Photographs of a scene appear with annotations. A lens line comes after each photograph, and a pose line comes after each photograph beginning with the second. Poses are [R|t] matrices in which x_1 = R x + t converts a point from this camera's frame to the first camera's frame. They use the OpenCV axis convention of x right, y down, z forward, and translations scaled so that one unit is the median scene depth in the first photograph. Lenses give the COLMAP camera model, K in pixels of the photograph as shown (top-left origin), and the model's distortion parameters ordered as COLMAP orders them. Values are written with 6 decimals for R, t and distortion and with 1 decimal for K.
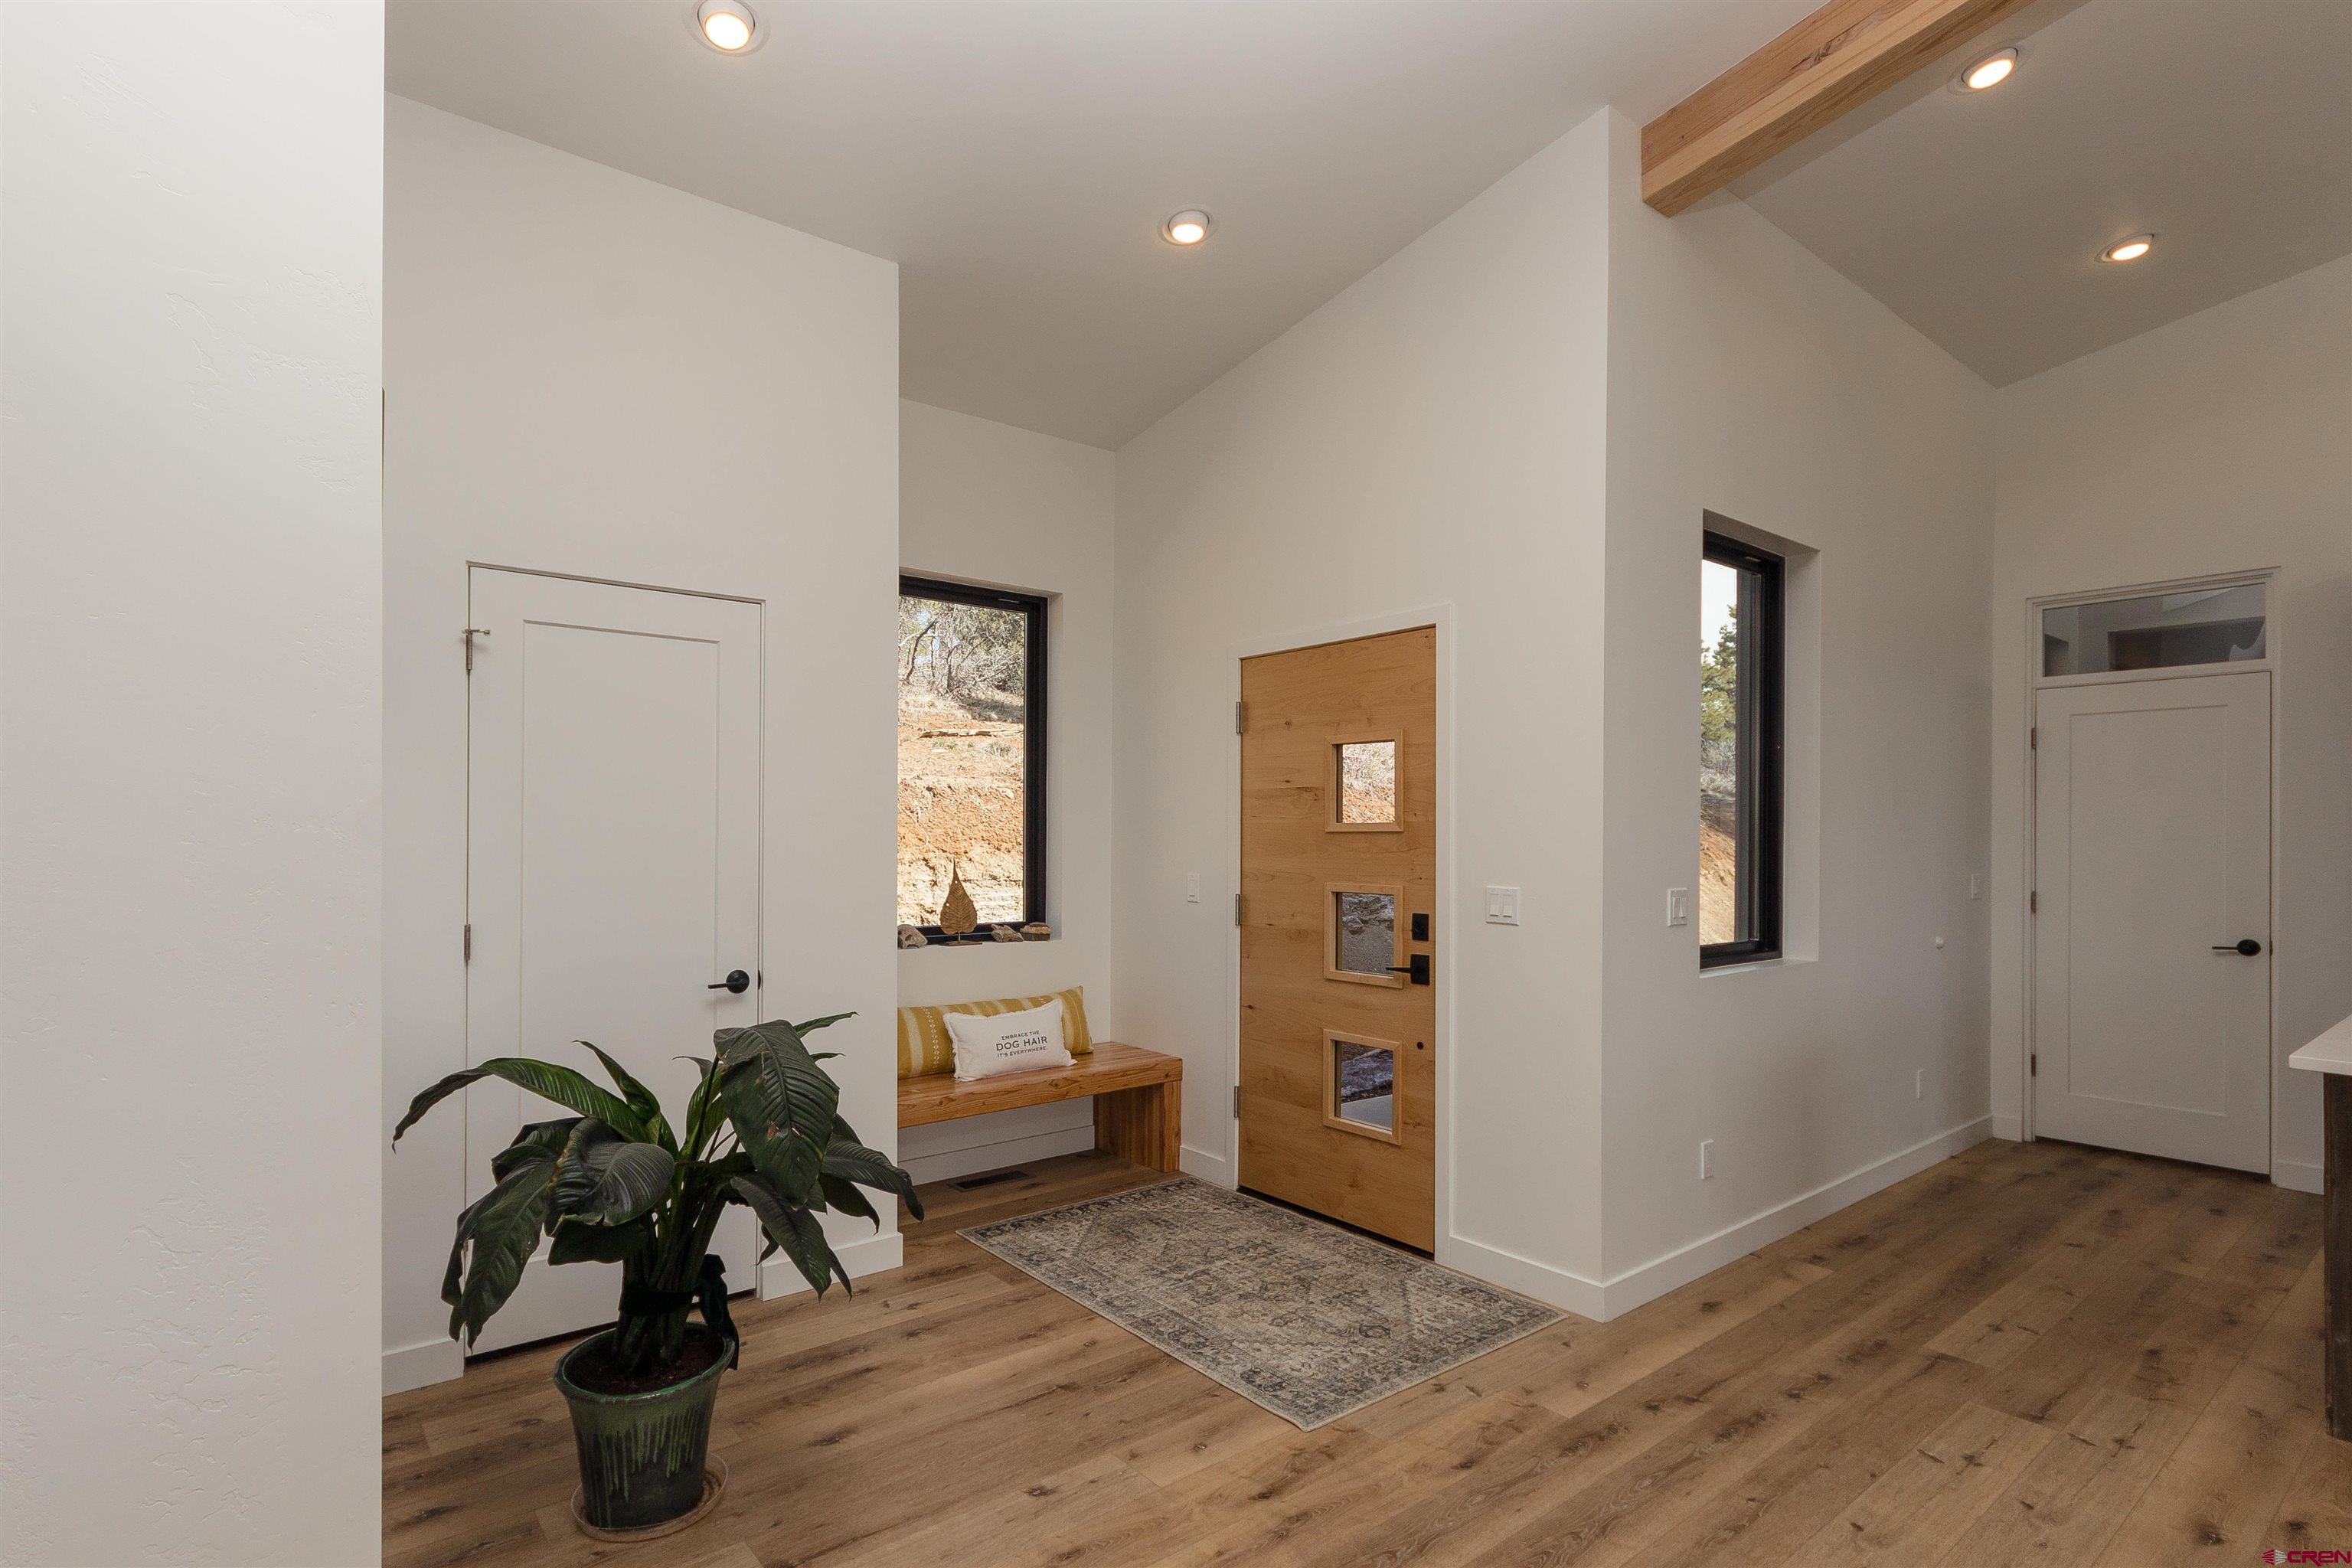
lens RADIAL K [[1117.5, 0, 1169.4], [0, 1117.5, 854.7], [0, 0, 1]] dist [-0.001083, 0.000780]
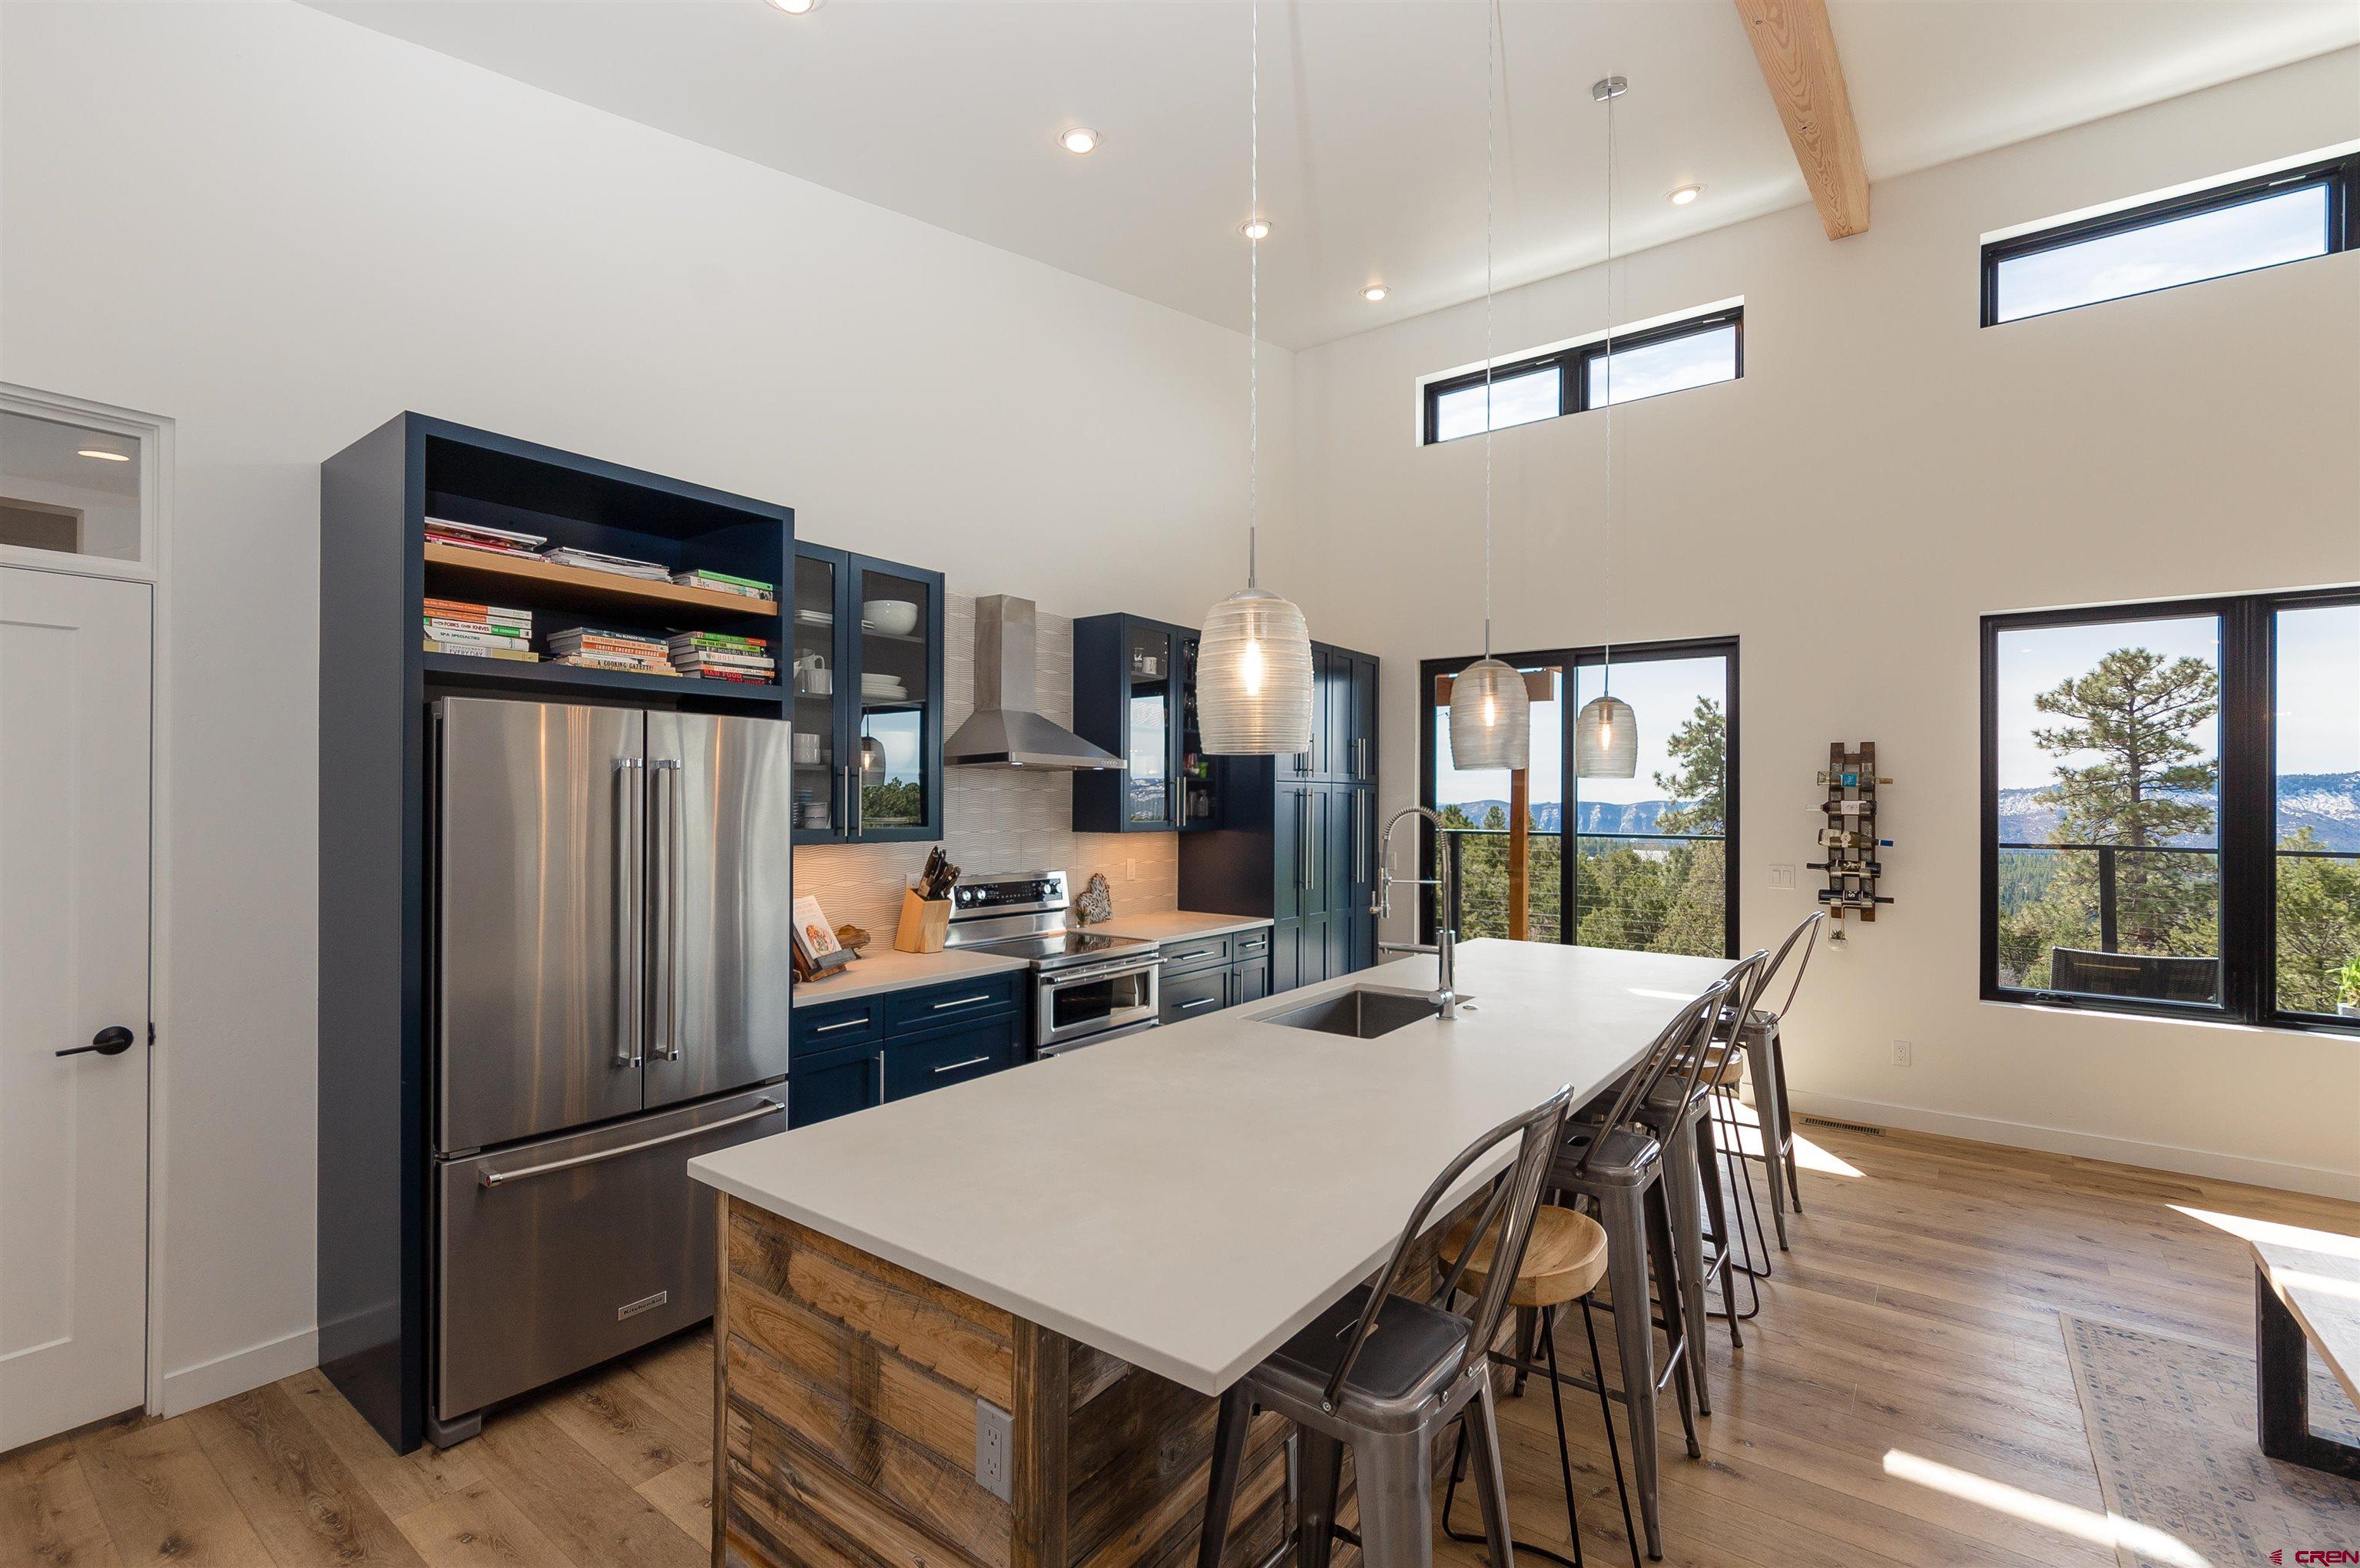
lens RADIAL K [[1036.8, 0, 1179.5], [0, 1036.8, 791.6], [0, 0, 1]] dist [-0.005164, -0.000473]
pose [[-0.258566, 0.002729, 0.965990, 0.290863], [-0.004475, 0.999982, -0.004023, -0.050038], [-0.965983, -0.005363, -0.258549, 0.598200]]
